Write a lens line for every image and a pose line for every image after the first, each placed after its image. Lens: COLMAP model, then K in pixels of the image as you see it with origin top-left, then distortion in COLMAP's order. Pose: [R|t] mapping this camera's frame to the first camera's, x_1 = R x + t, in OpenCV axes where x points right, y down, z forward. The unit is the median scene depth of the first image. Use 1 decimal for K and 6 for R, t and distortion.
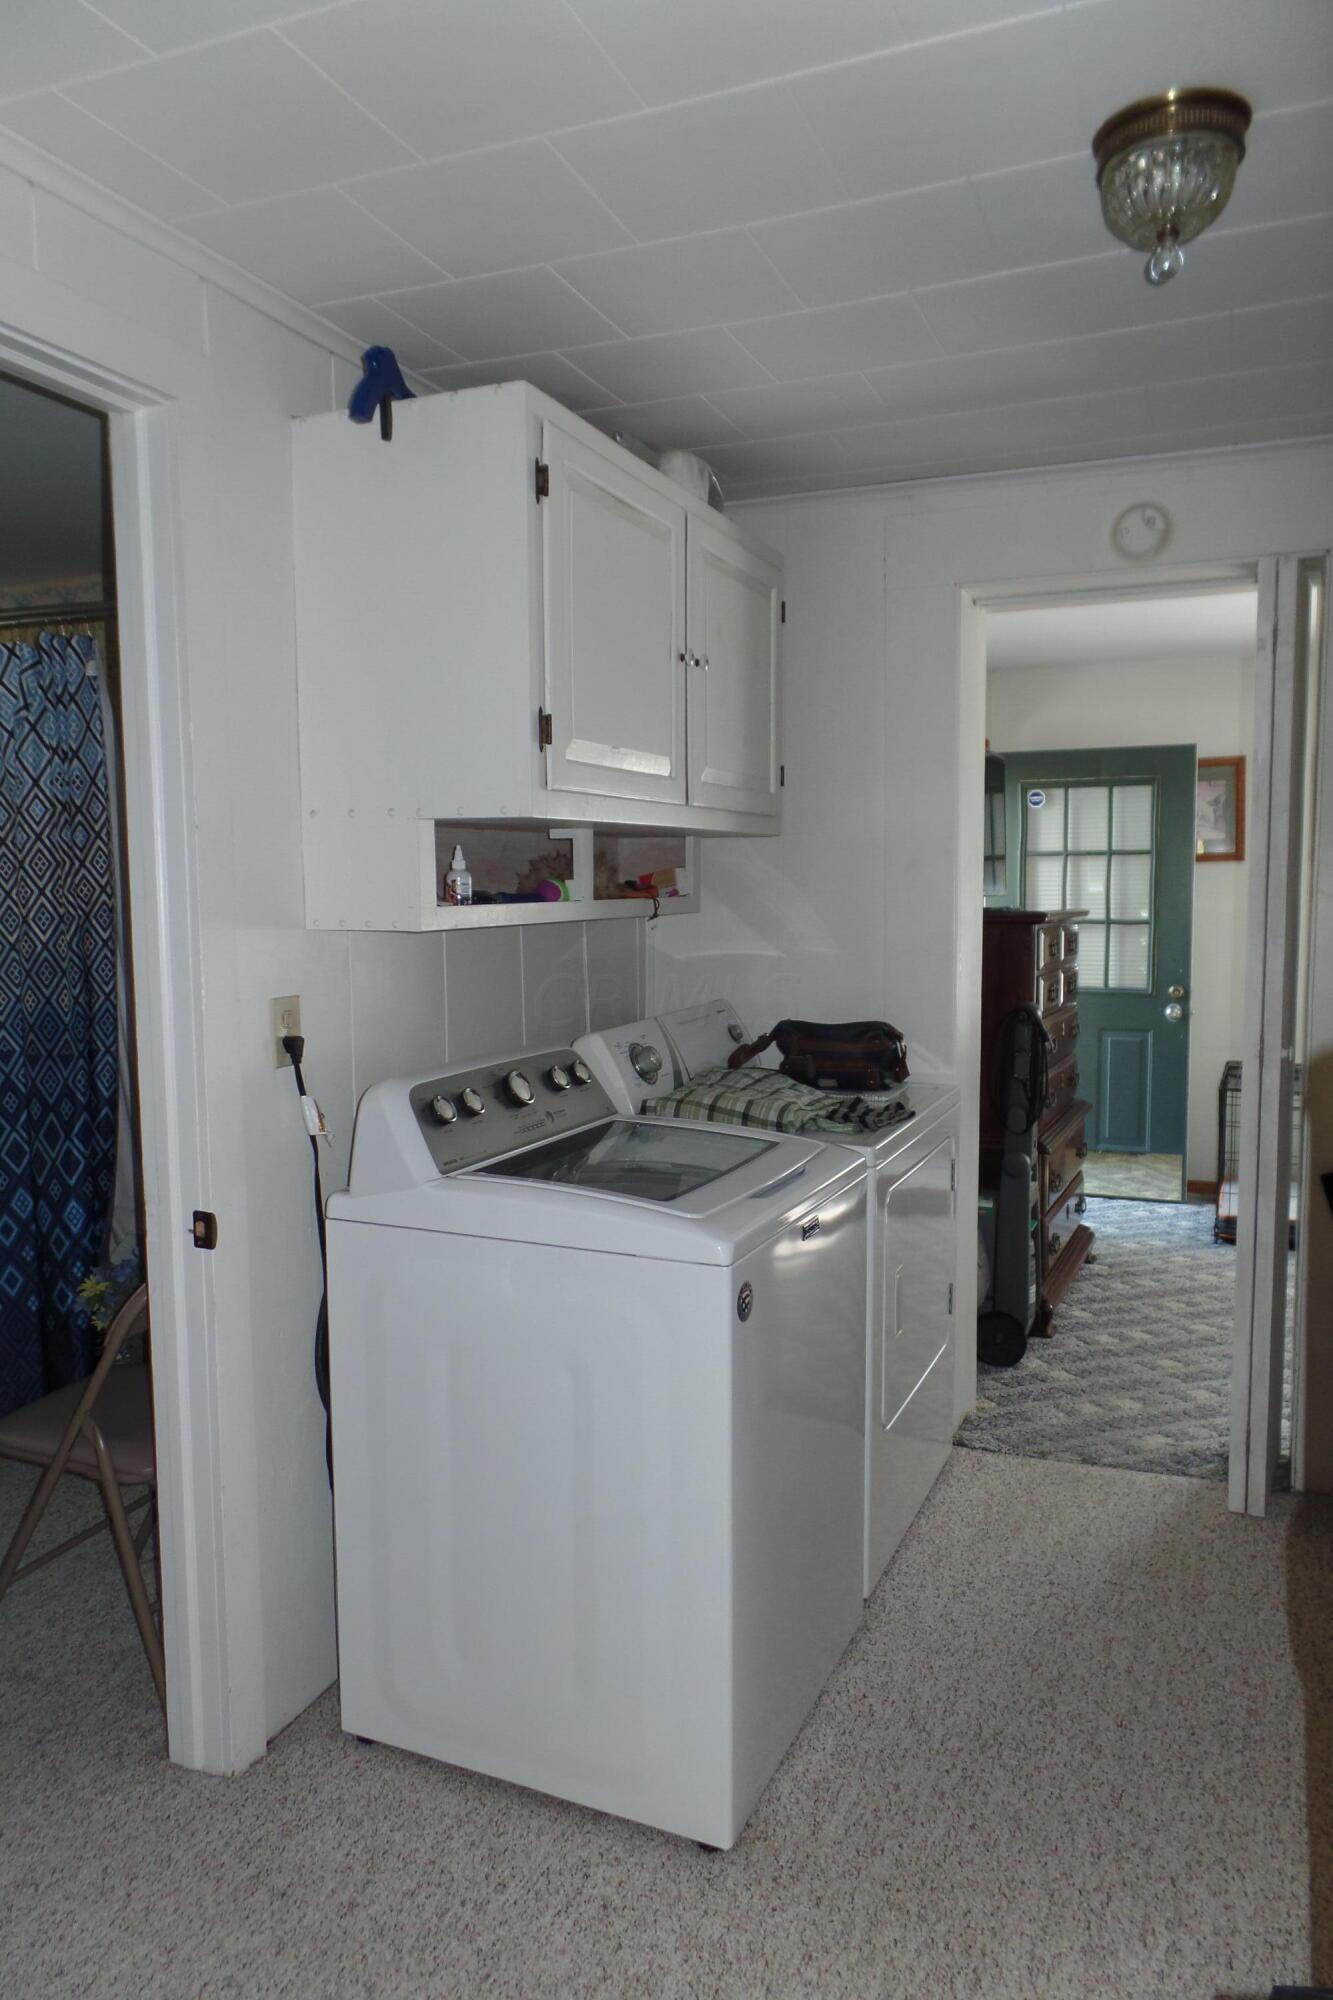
lens RADIAL K [[1359.1, 0, 666.5], [0, 1359.1, 1000.0], [0, 0, 1]] dist [0.000705, -0.005689]
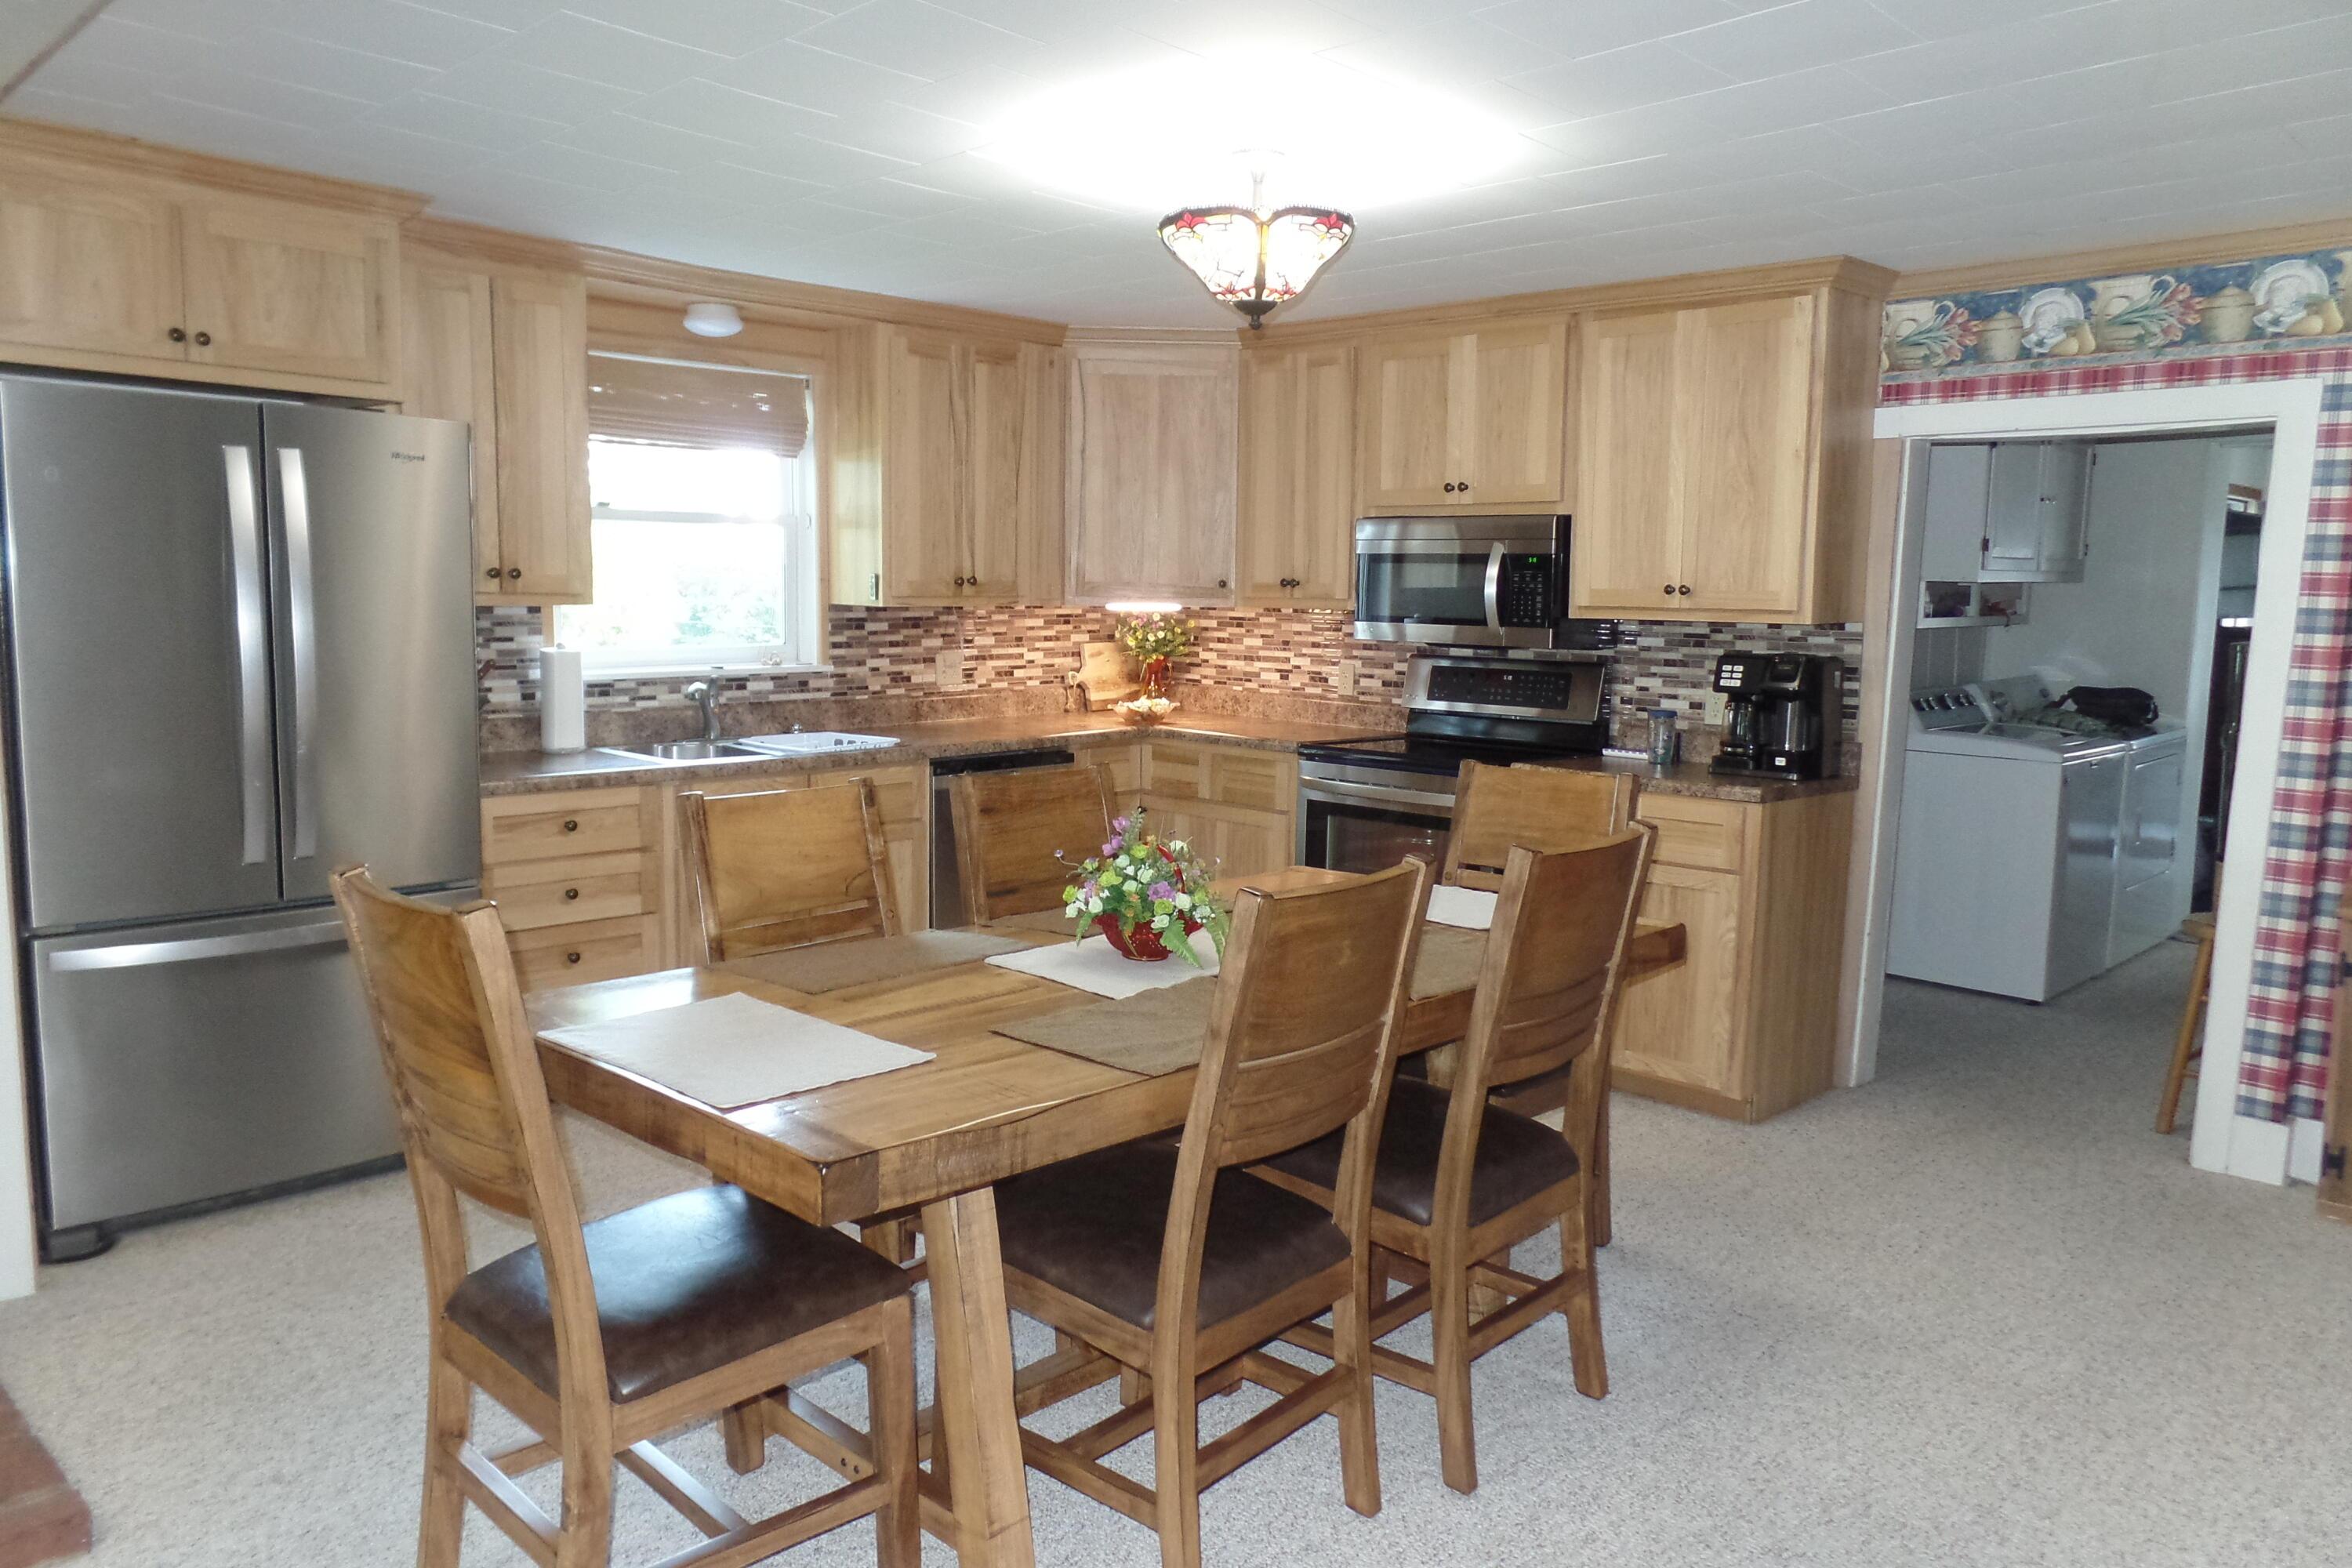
lens RADIAL K [[1598.3, 0, 1176.0], [0, 1598.3, 784.0], [0, 0, 1]] dist [0.000705, -0.005689]
pose [[0.923245, 0.059774, -0.379533, -0.230240], [-0.045964, 0.997913, 0.045355, 0.117039], [0.381452, -0.024429, 0.924066, -1.586959]]
